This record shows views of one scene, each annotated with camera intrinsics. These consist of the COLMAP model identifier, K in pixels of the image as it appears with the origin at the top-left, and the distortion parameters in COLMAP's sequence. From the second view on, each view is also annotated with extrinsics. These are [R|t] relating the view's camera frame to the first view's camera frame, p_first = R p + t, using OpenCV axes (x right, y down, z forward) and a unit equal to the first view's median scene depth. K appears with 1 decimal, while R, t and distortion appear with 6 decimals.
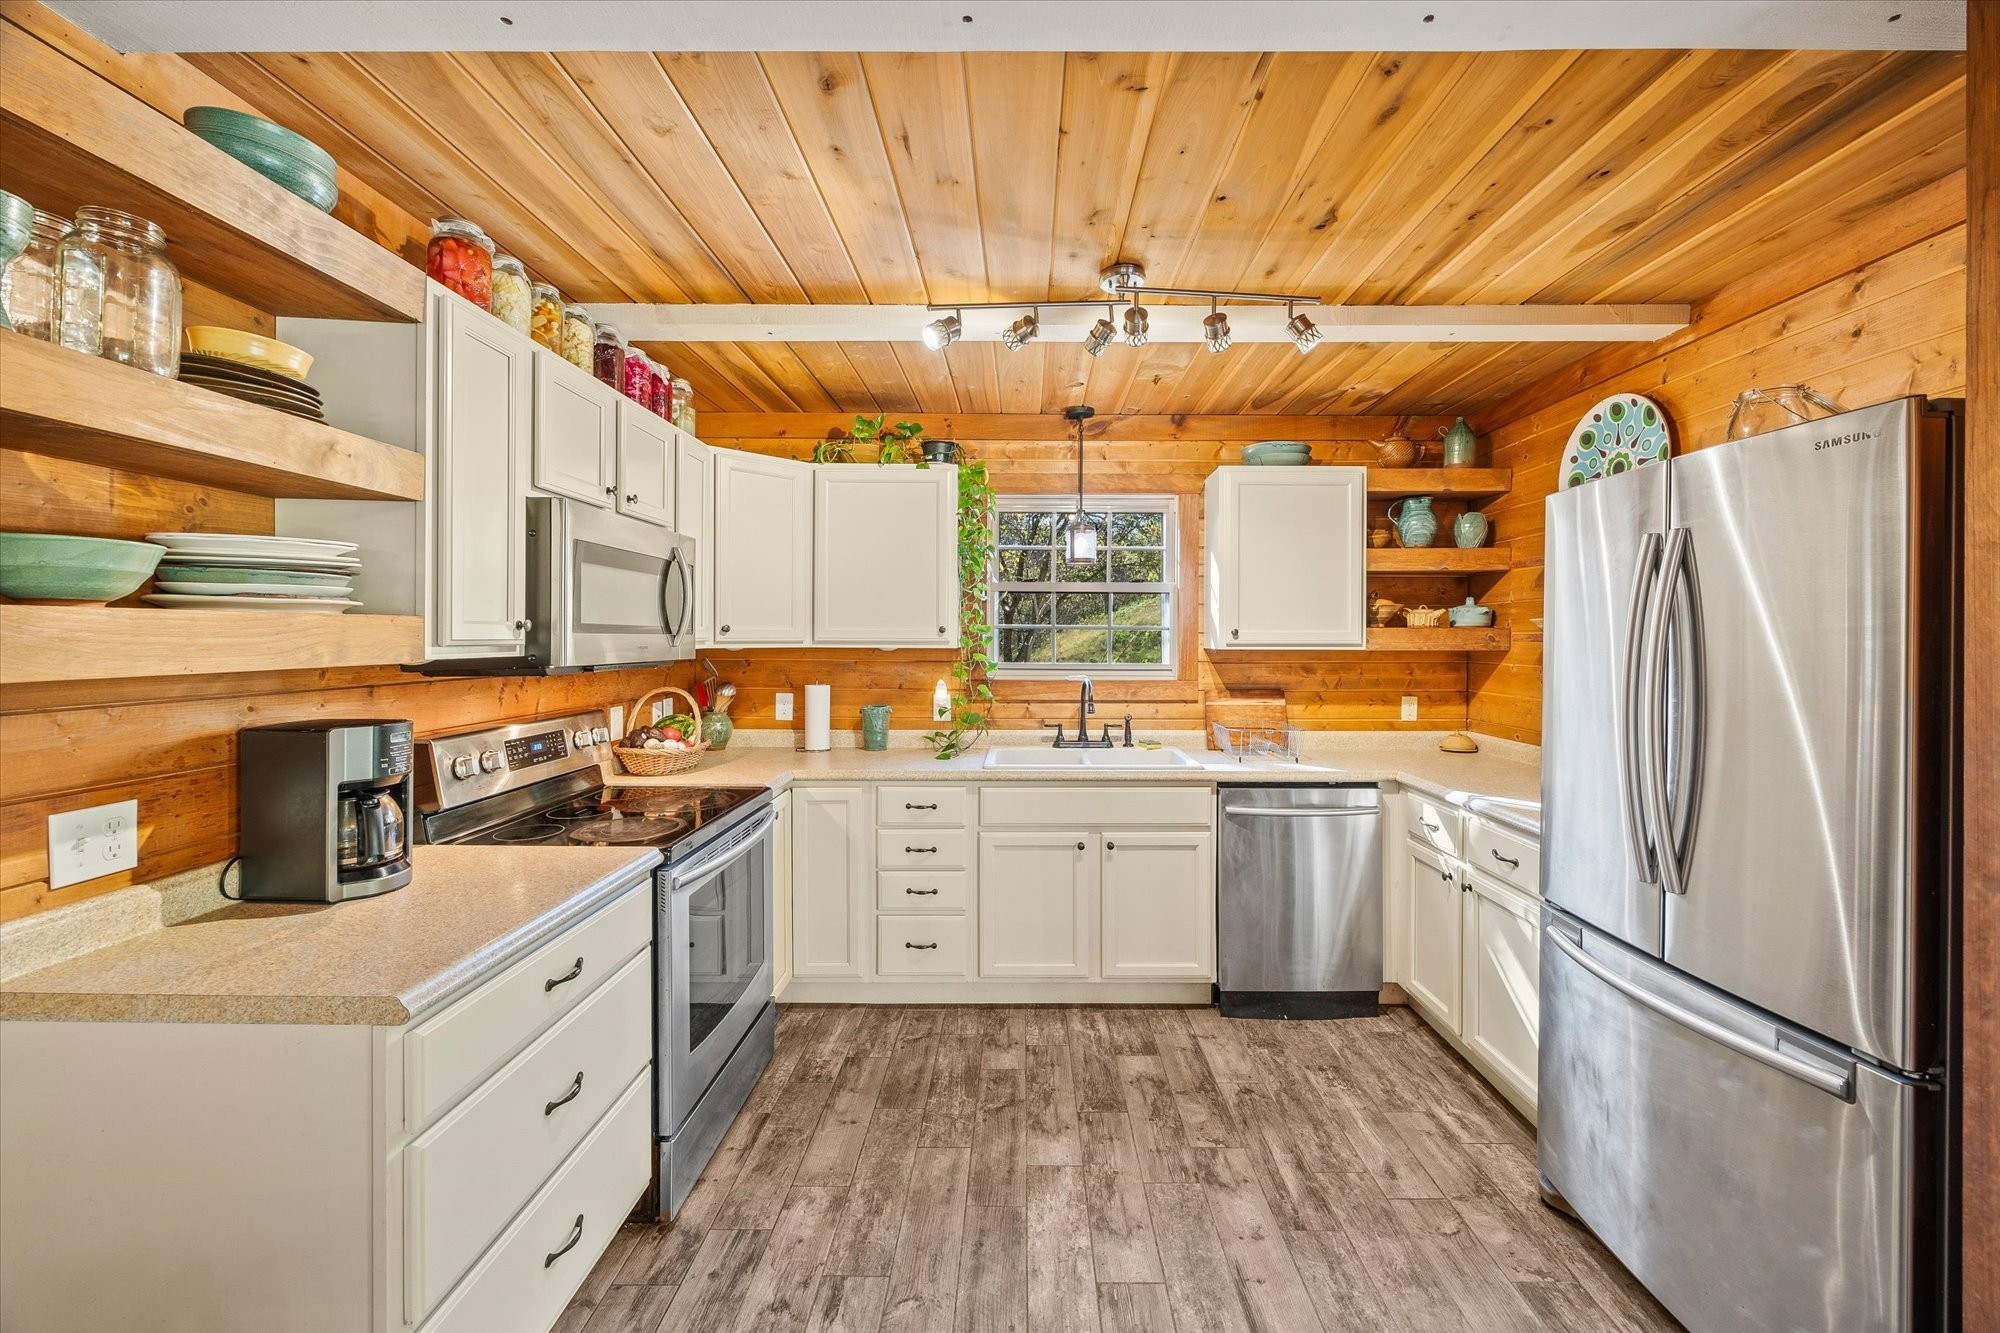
lens RADIAL K [[821.3, 0, 1013.9], [0, 821.3, 640.0], [0, 0, 1]] dist [-0.002276, -0.000063]
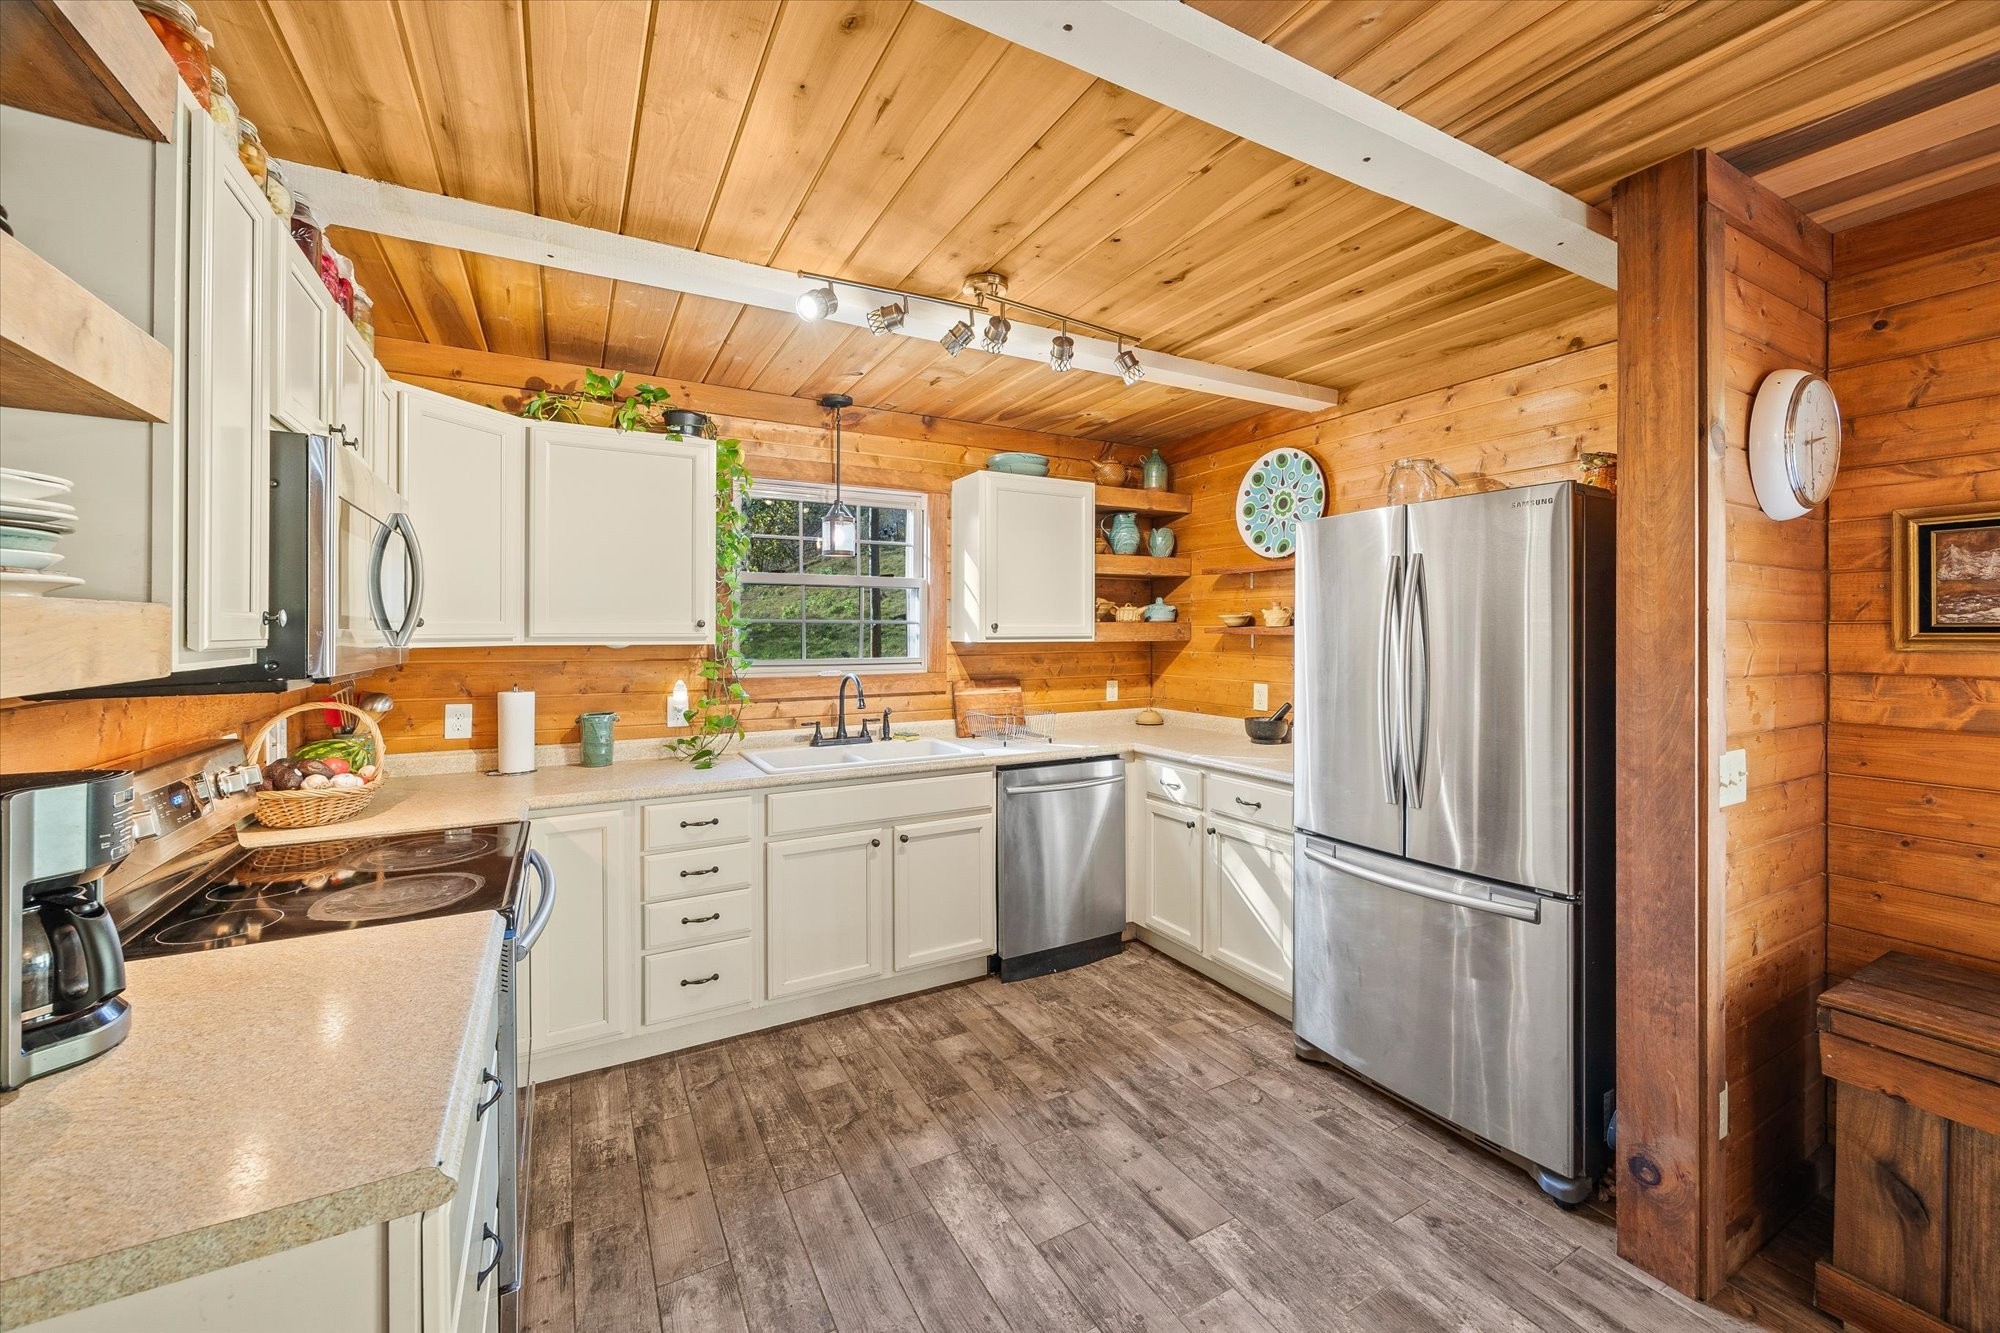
lens RADIAL K [[810.4, 0, 1038.1], [0, 810.4, 633.4], [0, 0, 1]] dist [-0.001769, -0.000154]
pose [[0.859438, -0.005593, 0.511209, -0.254880], [0.005881, 0.999982, 0.001053, -0.000897], [-0.511206, 0.002101, 0.859456, 0.063864]]
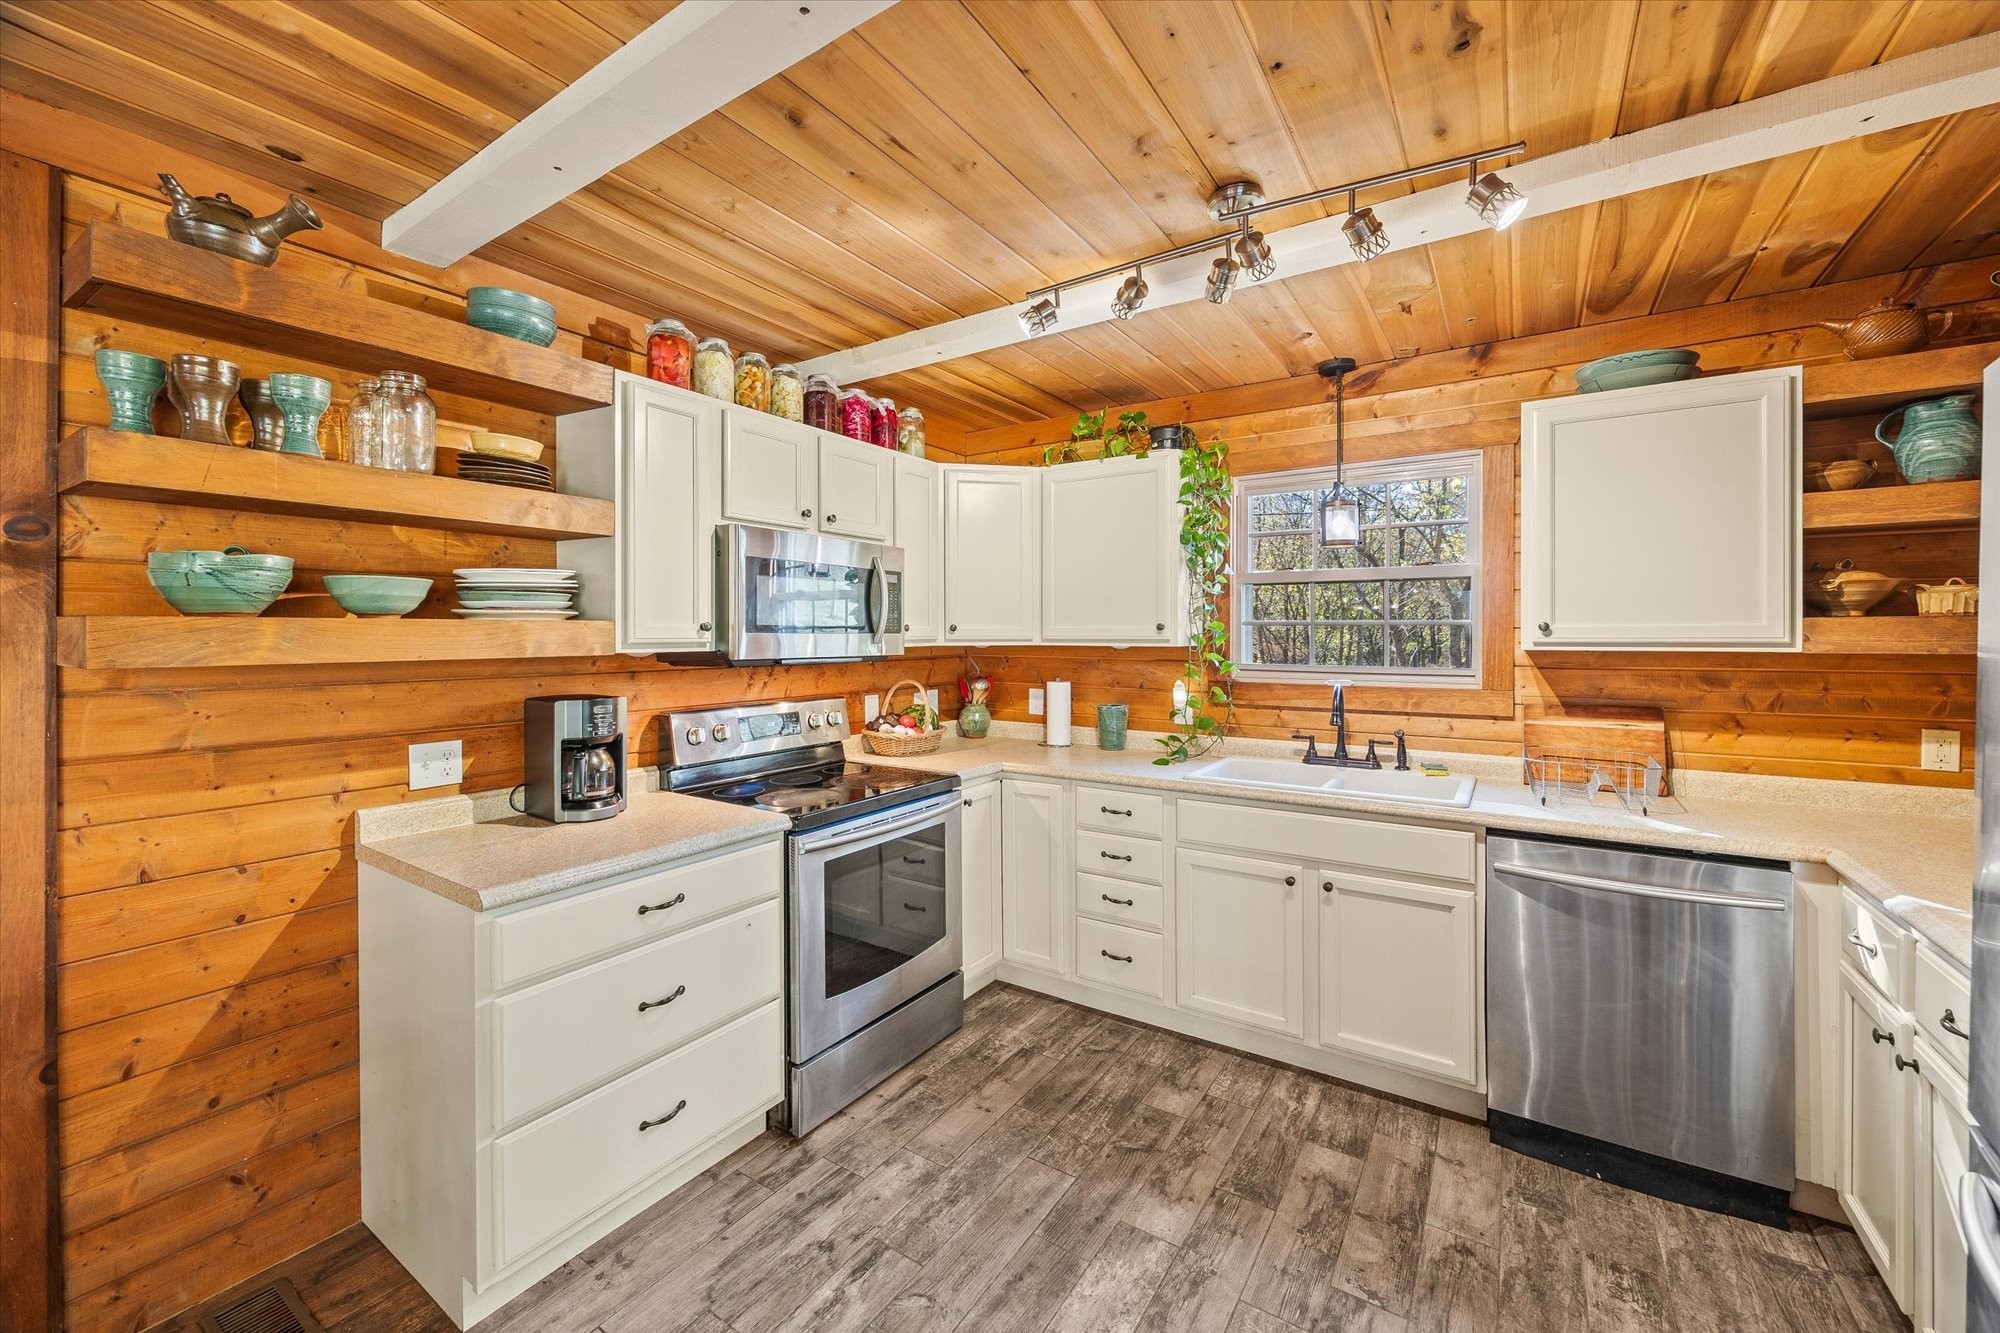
lens RADIAL K [[793.0, 0, 948.0], [0, 793.0, 638.7], [0, 0, 1]] dist [-0.002036, 0.000064]
pose [[0.821491, -0.000940, -0.570221, 0.265356], [0.001242, 0.999999, 0.000142, 0.000590], [0.570220, -0.000825, 0.821492, 0.131902]]
